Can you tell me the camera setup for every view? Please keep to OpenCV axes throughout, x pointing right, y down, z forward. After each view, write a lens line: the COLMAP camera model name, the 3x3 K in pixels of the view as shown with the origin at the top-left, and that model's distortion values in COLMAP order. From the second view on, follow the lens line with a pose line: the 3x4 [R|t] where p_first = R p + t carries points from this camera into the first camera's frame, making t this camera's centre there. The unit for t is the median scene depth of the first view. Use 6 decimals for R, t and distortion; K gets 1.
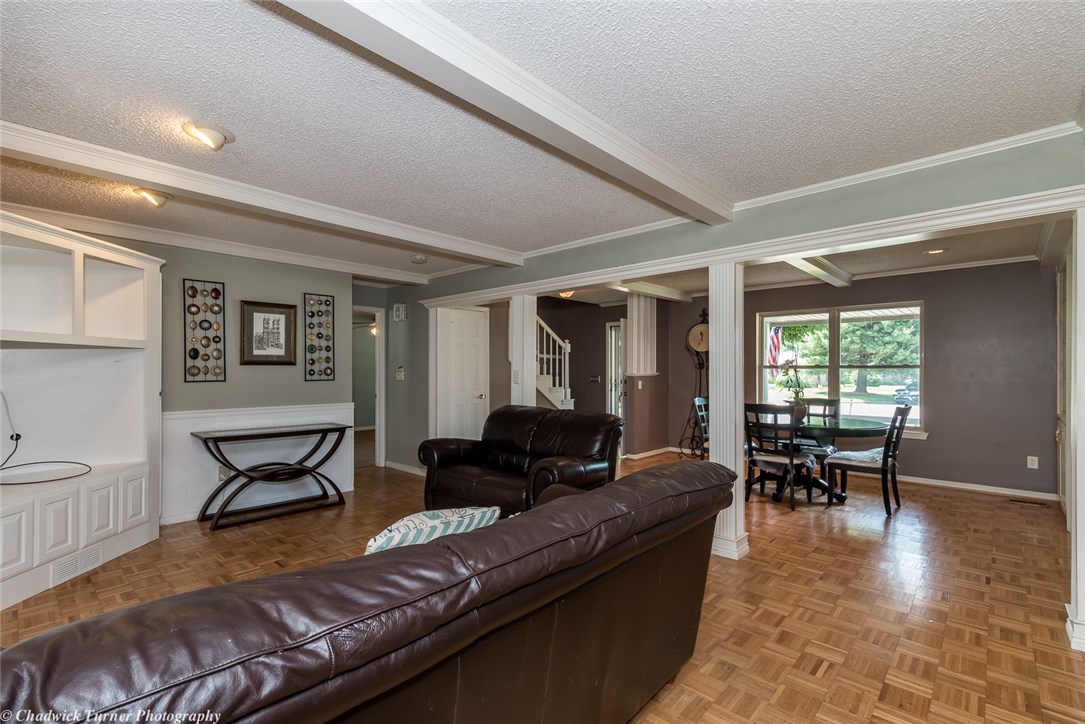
lens RADIAL K [[504.9, 0, 534.0], [0, 504.9, 360.3], [0, 0, 1]] dist [0.012266, 0.000298]
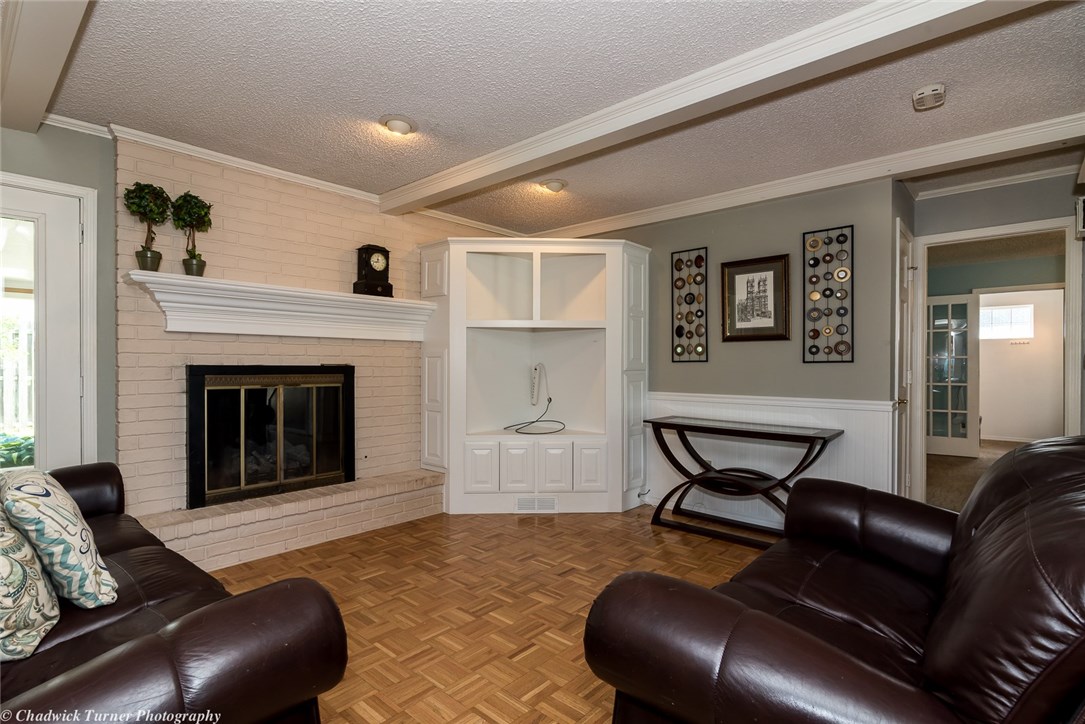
lens RADIAL K [[536.8, 0, 539.0], [0, 536.8, 367.3], [0, 0, 1]] dist [0.006430, 0.001350]
pose [[0.009608, 0.009638, -0.999907, 0.284224], [0.022159, 0.999706, 0.009849, 0.034327], [0.999708, -0.022251, 0.009392, 0.680738]]
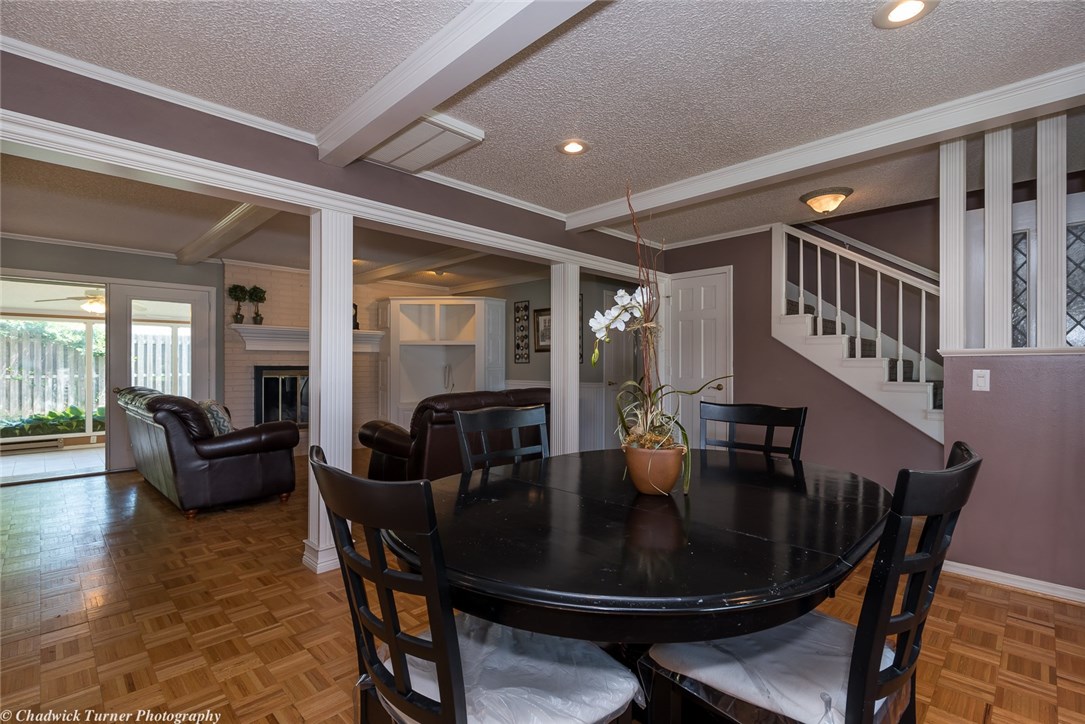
lens RADIAL K [[504.9, 0, 538.6], [0, 504.9, 362.2], [0, 0, 1]] dist [0.012266, 0.000298]
pose [[-0.040403, -0.001442, -0.999182, 0.915166], [0.026785, 0.999638, -0.002526, 0.041769], [0.998824, -0.026865, -0.040350, 1.051934]]
